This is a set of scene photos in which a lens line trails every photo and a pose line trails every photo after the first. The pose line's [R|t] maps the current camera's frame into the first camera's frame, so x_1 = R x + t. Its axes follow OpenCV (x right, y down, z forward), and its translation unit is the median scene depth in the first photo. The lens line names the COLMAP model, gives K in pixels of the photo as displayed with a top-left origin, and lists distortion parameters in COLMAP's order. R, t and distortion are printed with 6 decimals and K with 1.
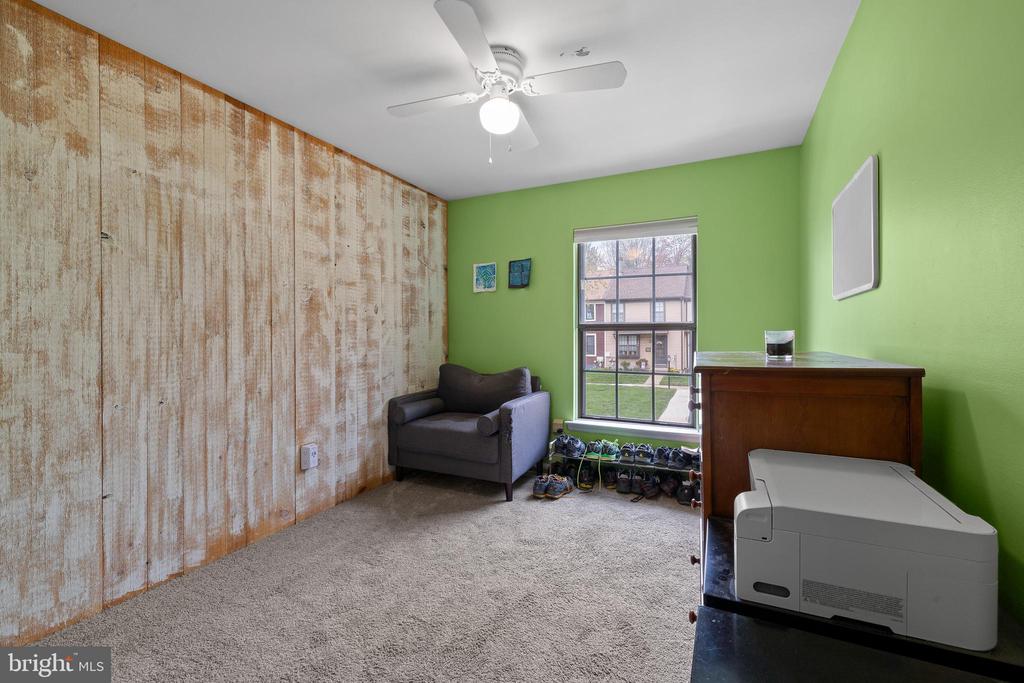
lens RADIAL K [[437.8, 0, 510.4], [0, 437.8, 337.7], [0, 0, 1]] dist [0.001008, 0.000185]
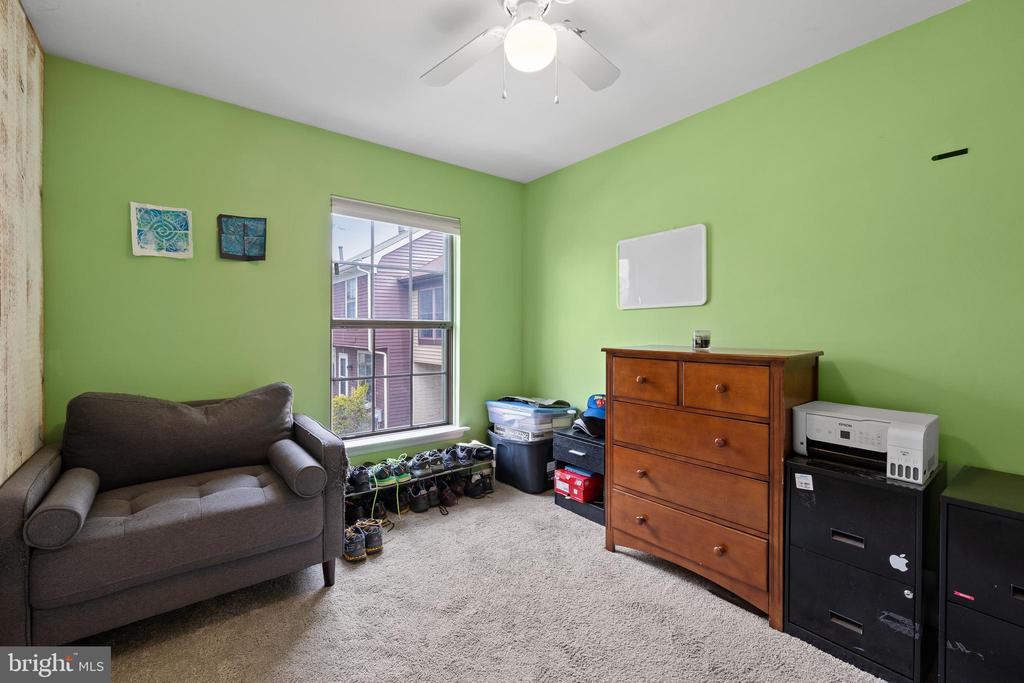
lens RADIAL K [[437.8, 0, 509.2], [0, 437.8, 333.5], [0, 0, 1]] dist [0.001008, 0.000185]
pose [[0.445124, -0.001746, 0.895467, -0.396781], [0.005120, 0.999987, -0.000596, -0.004299], [-0.895454, 0.004850, 0.445127, 0.382929]]
